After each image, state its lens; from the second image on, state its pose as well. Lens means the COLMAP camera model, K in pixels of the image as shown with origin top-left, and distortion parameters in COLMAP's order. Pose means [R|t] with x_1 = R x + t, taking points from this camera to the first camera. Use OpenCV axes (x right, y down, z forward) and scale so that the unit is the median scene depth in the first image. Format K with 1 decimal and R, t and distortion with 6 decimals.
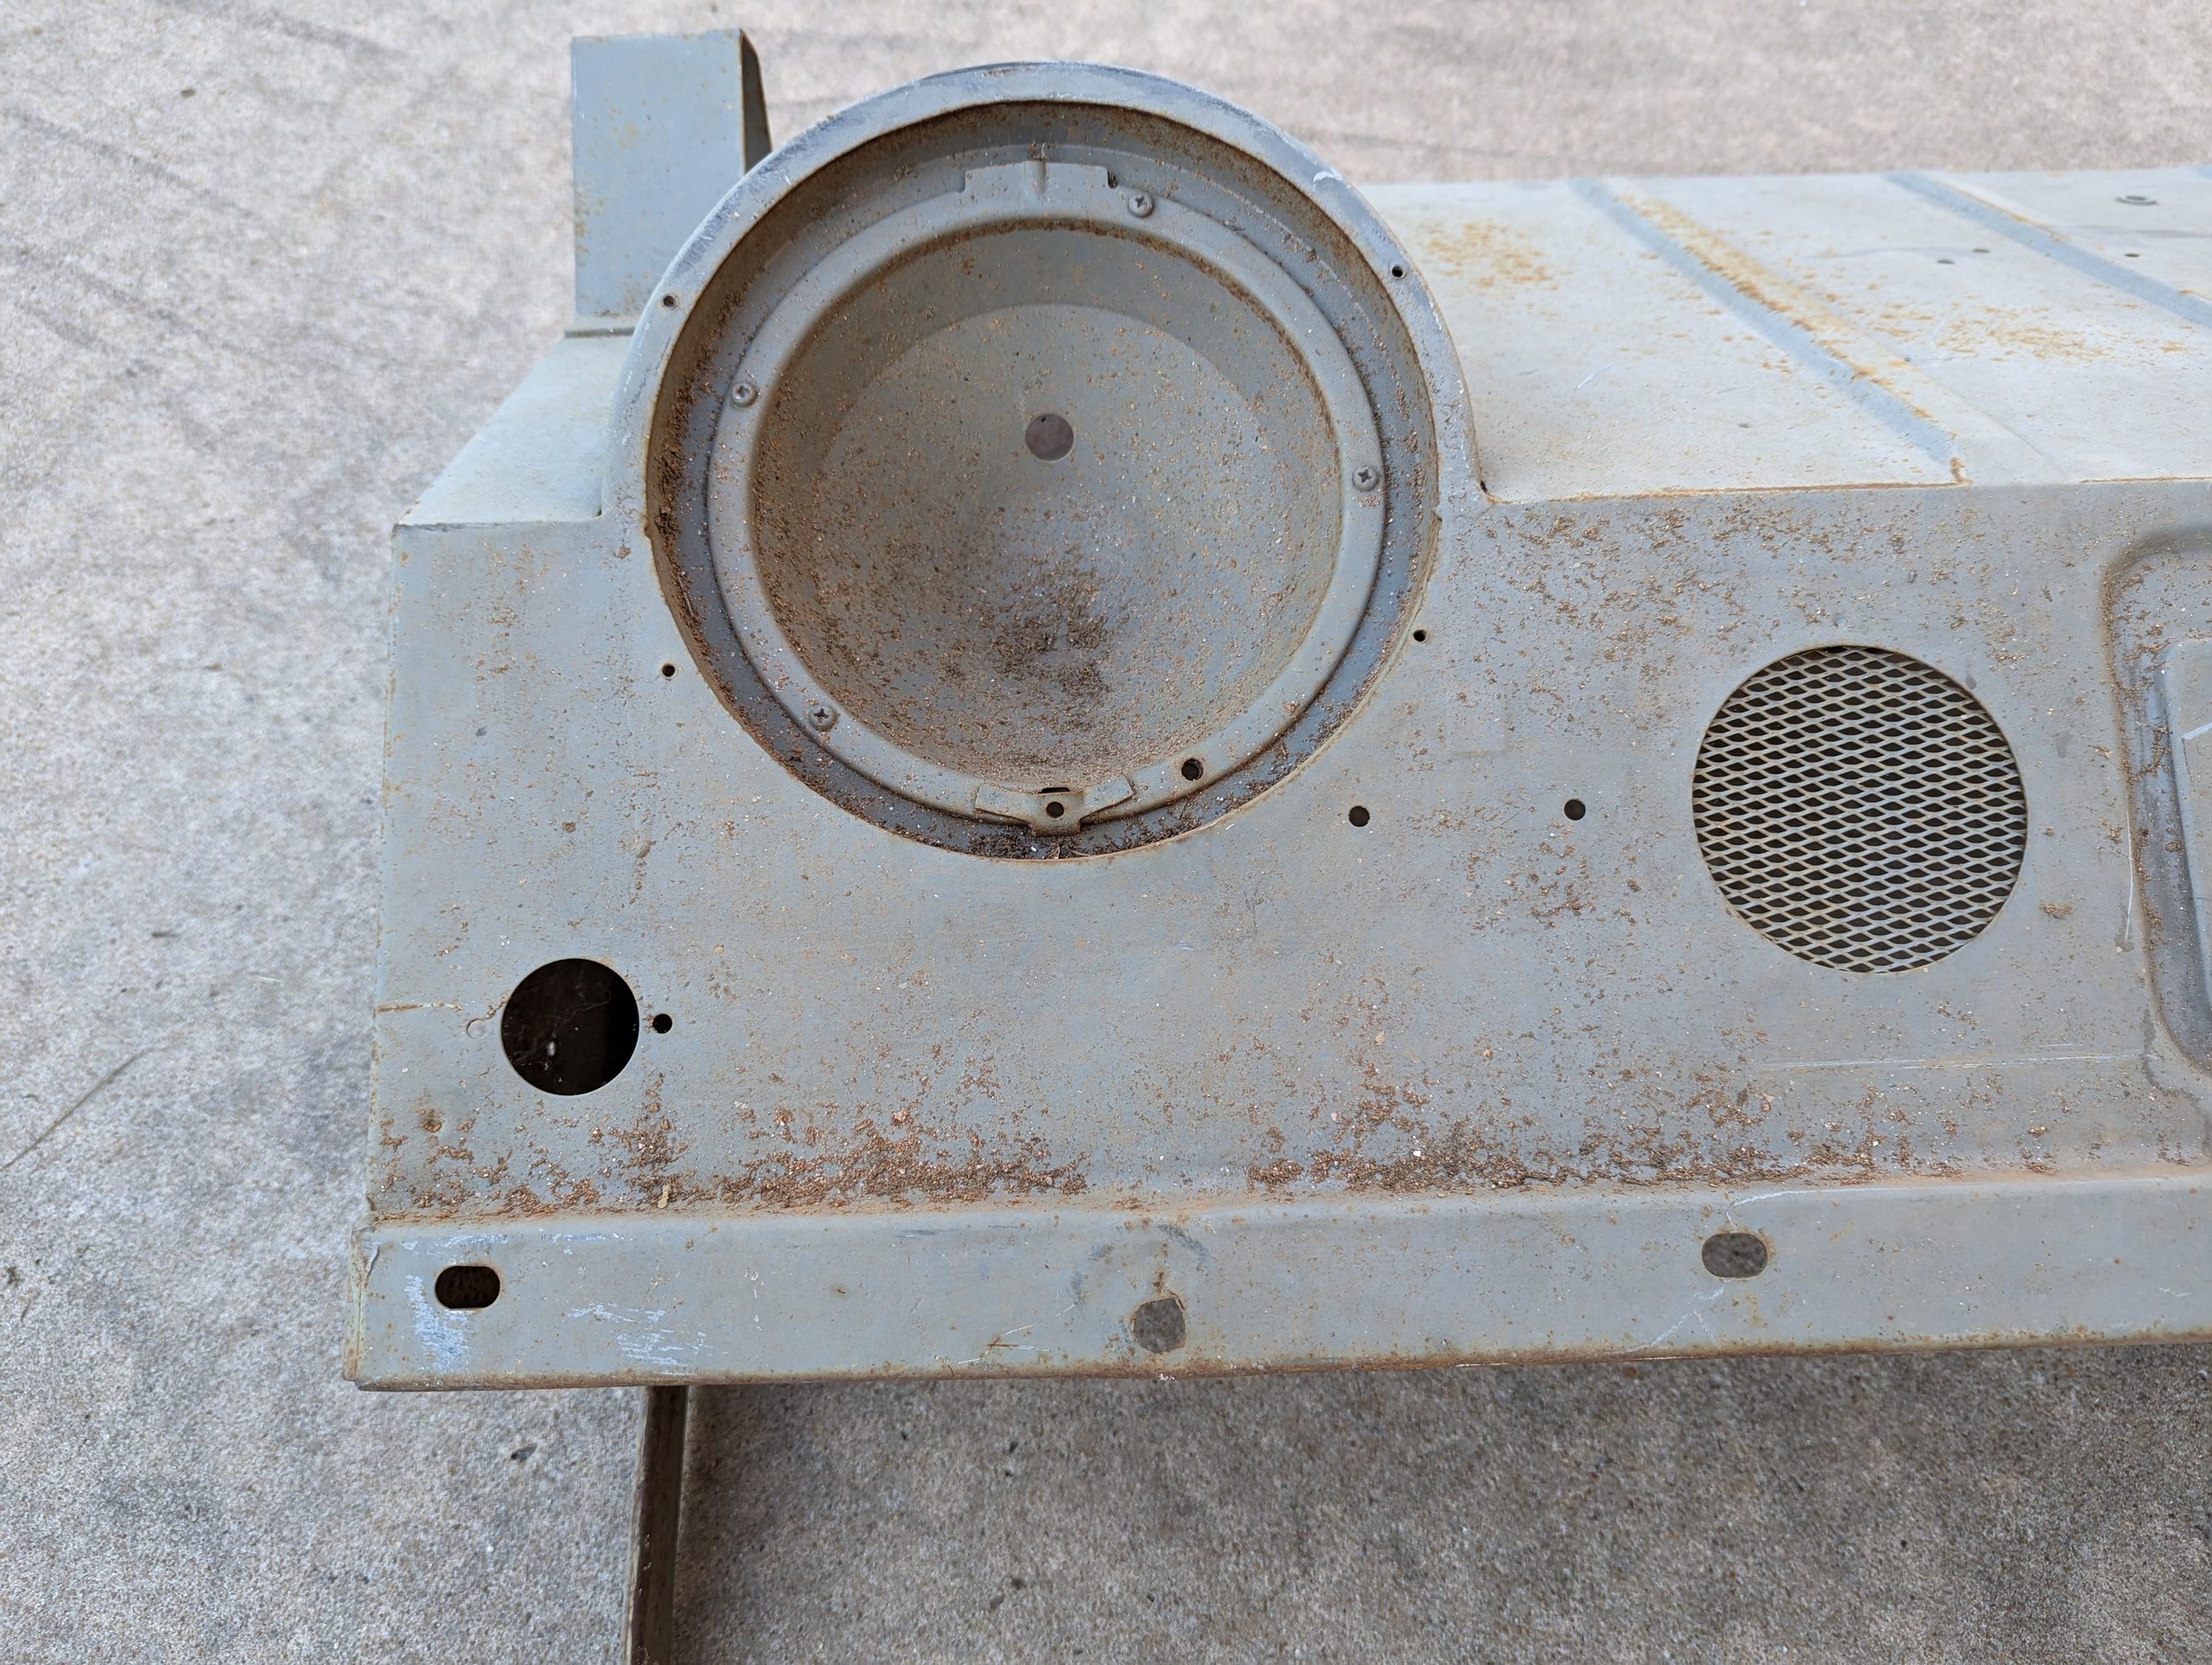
lens RADIAL K [[1561.1, 0, 1106.8], [0, 1561.1, 856.7], [0, 0, 1]] dist [0.052140, -0.053701]
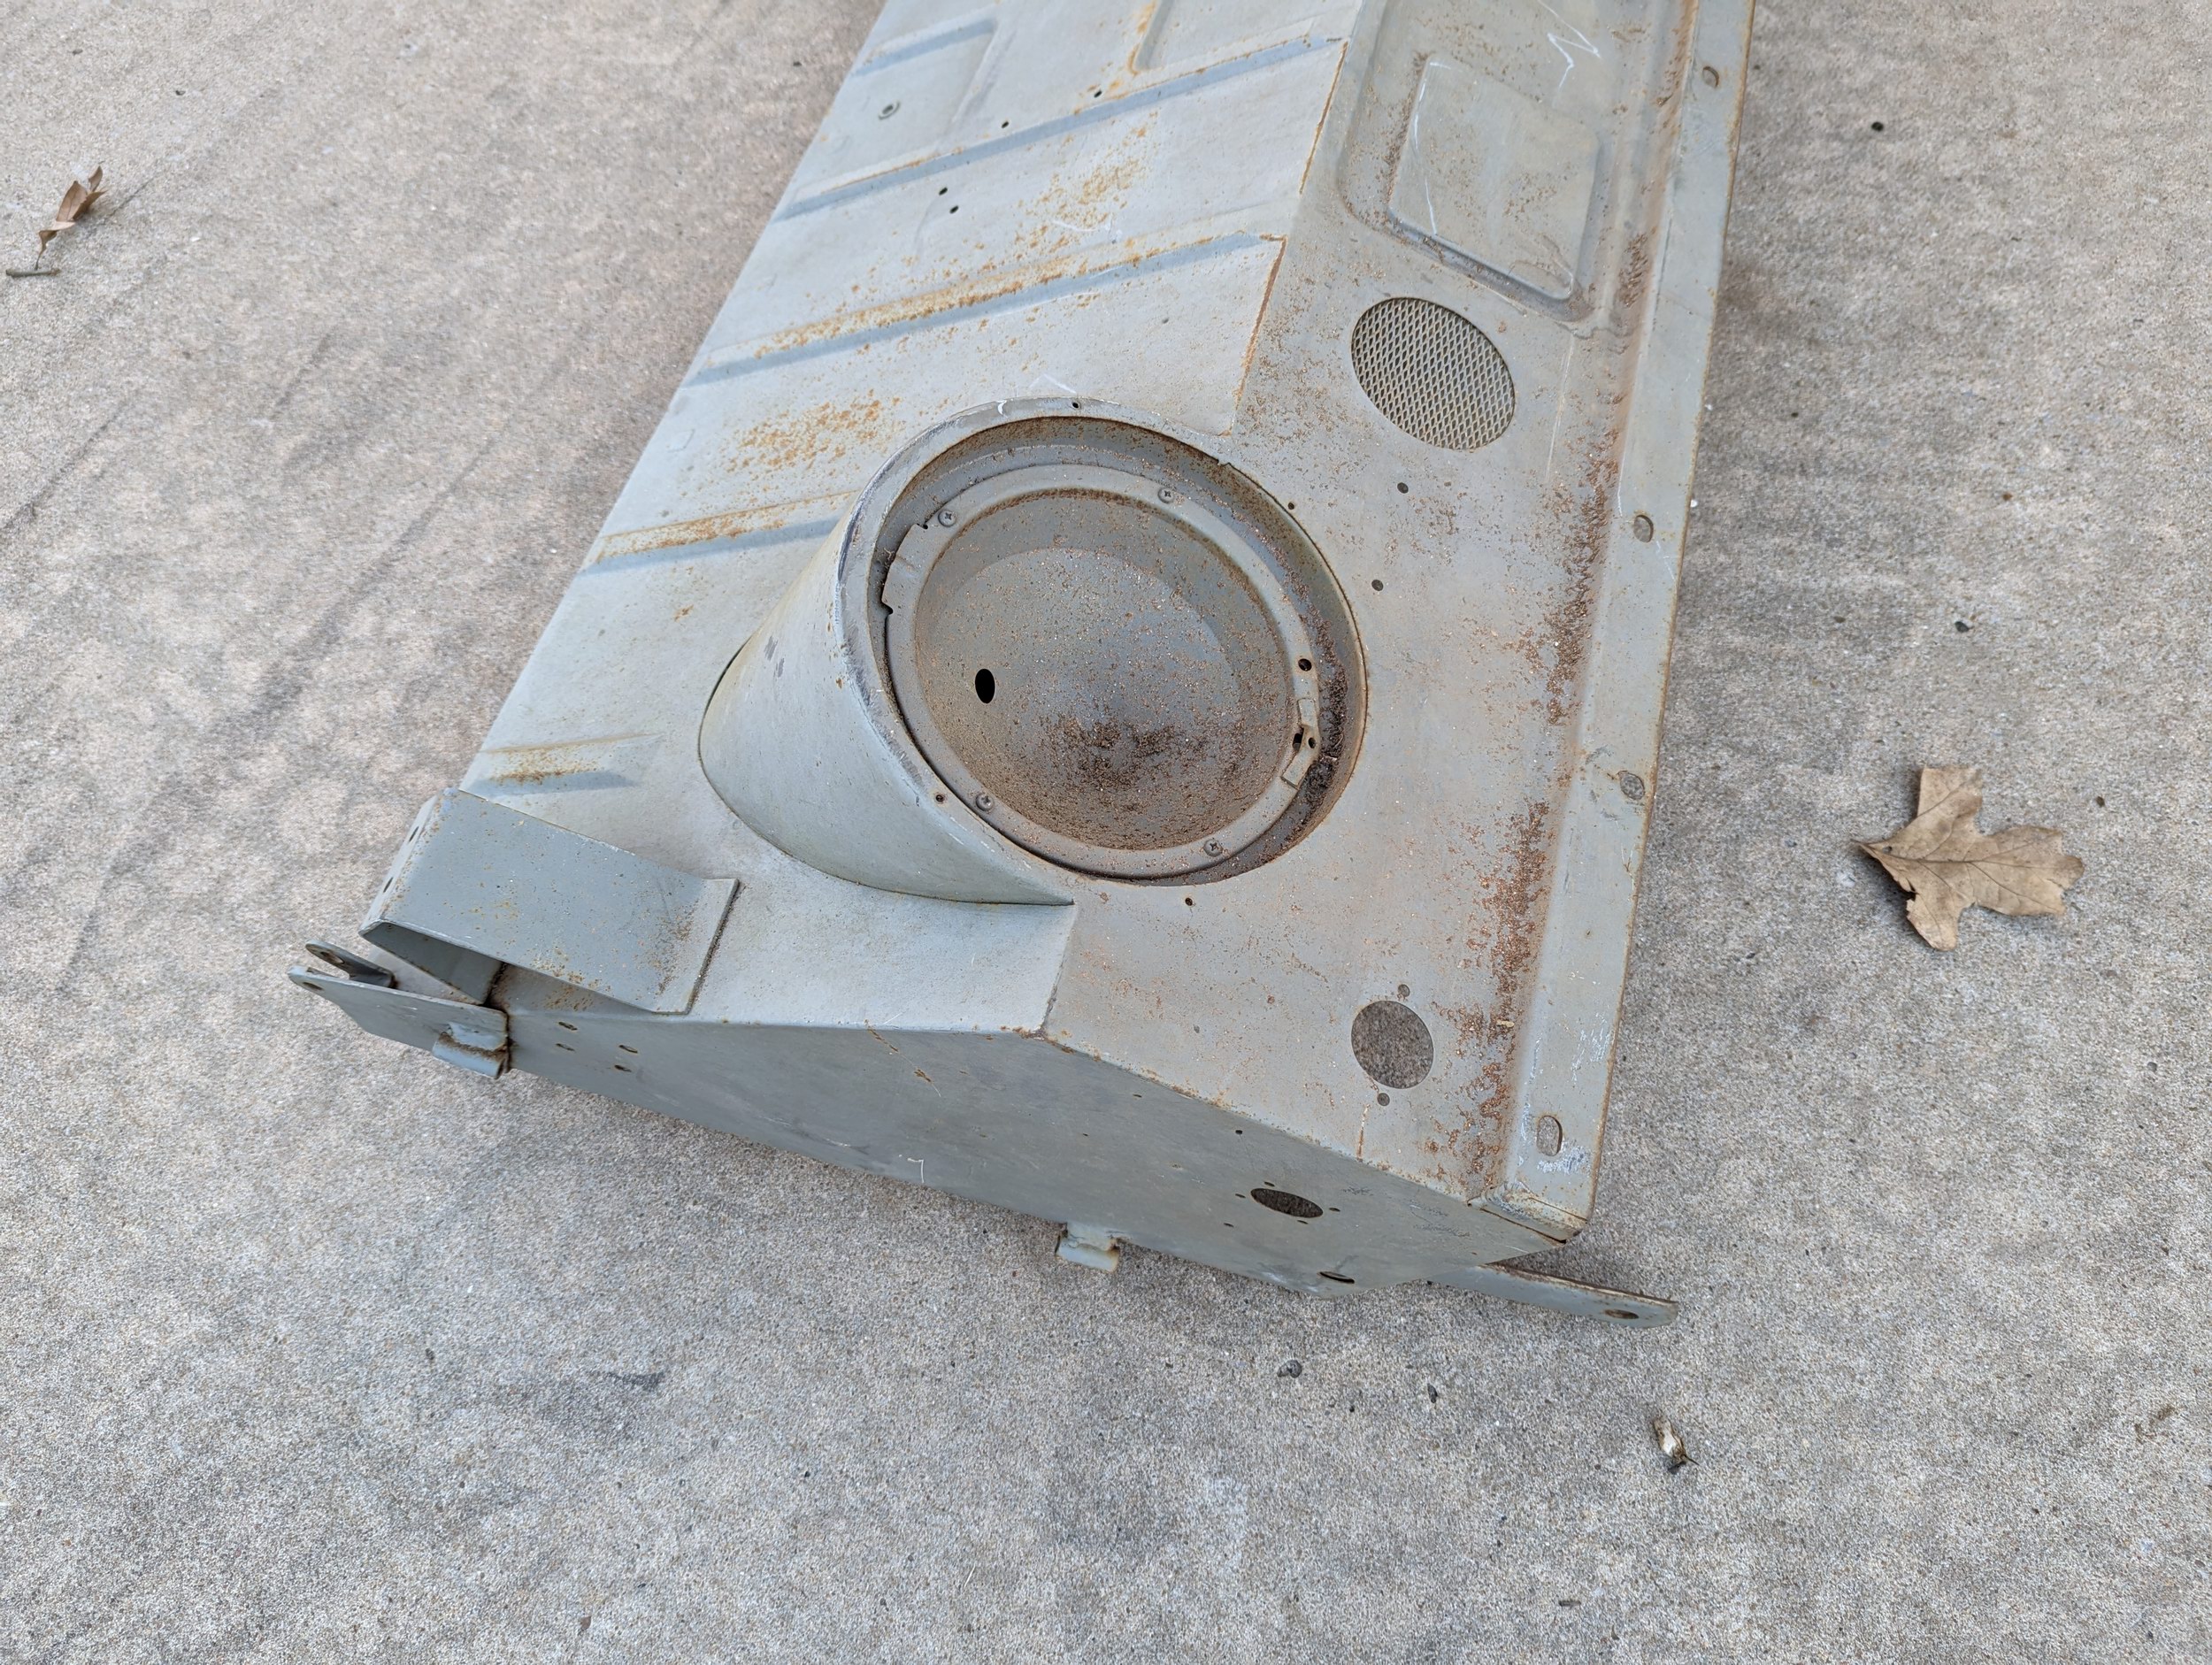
lens RADIAL K [[1561.1, 0, 1080.4], [0, 1561.1, 869.0], [0, 0, 1]] dist [0.052140, -0.053701]
pose [[0.297516, -0.842720, 0.448673, -0.899602], [0.845065, 0.451128, 0.286965, -0.610451], [-0.444240, 0.293781, 0.846371, -0.177604]]
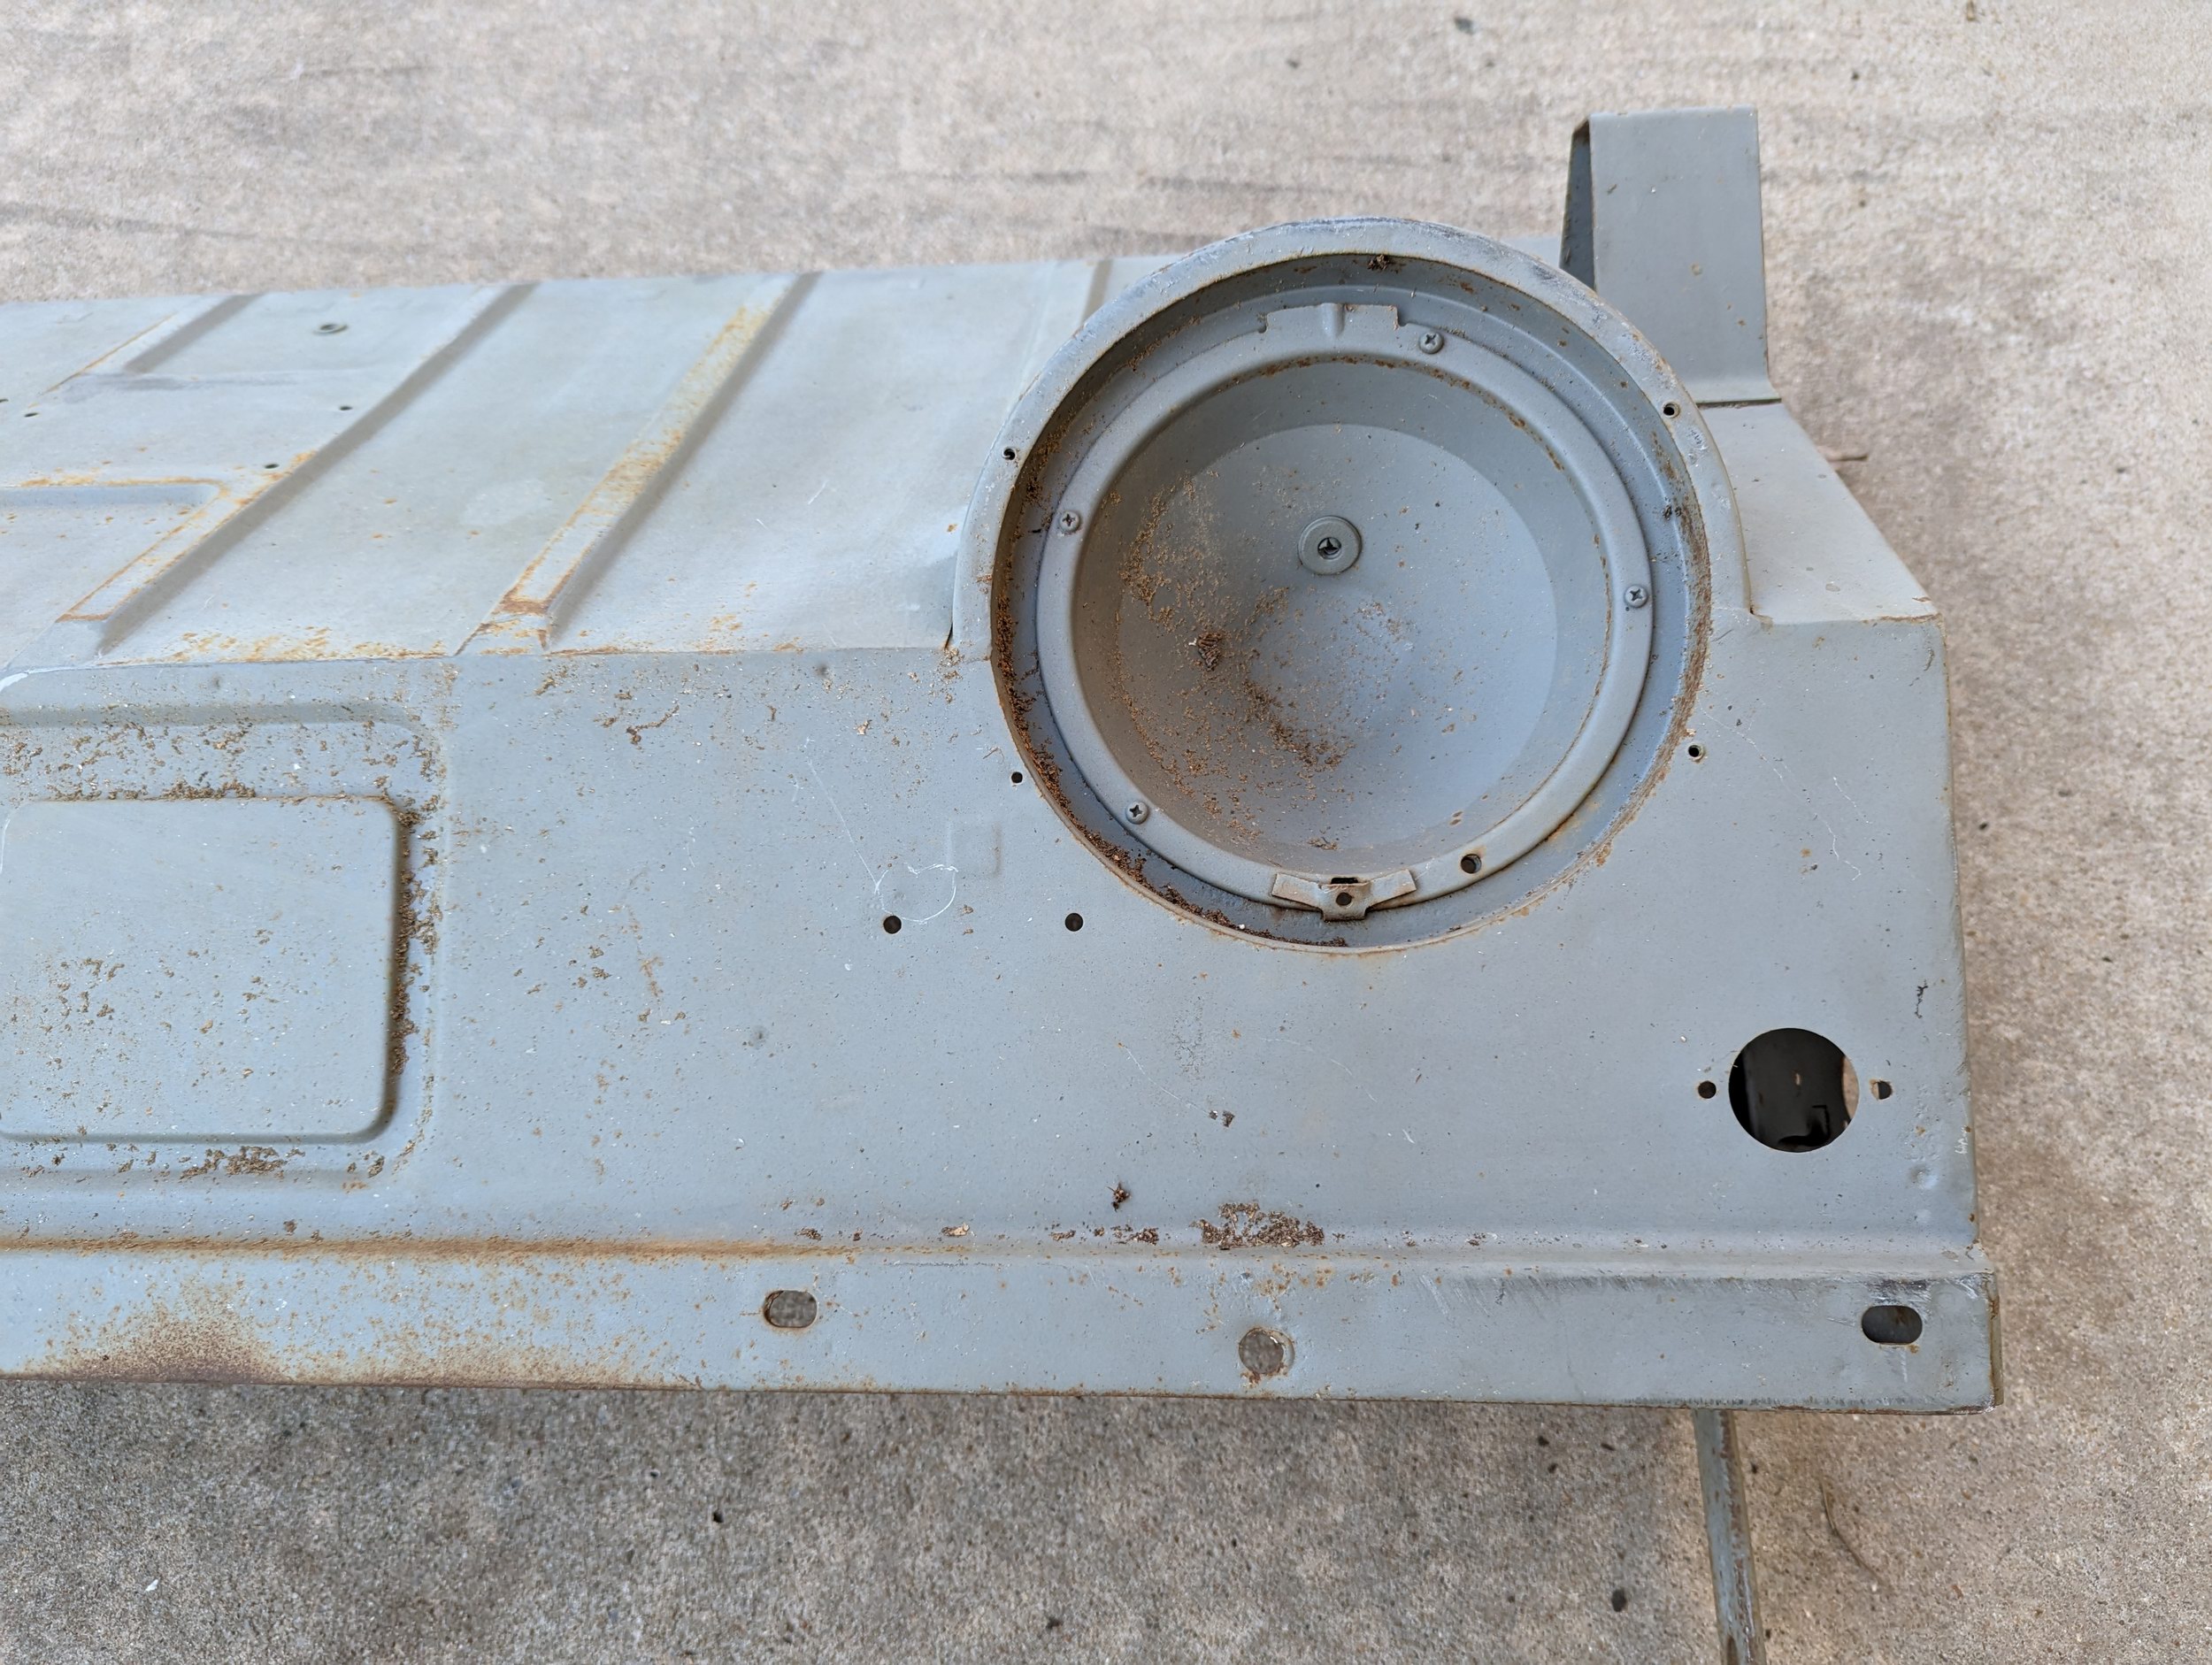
lens RADIAL K [[1561.1, 0, 1123.1], [0, 1561.1, 879.8], [0, 0, 1]] dist [0.052140, -0.053701]
pose [[0.994695, 0.017412, -0.101388, 2.195667], [-0.011085, 0.997975, 0.062634, -0.176276], [0.102274, -0.061178, 0.992873, -0.105144]]
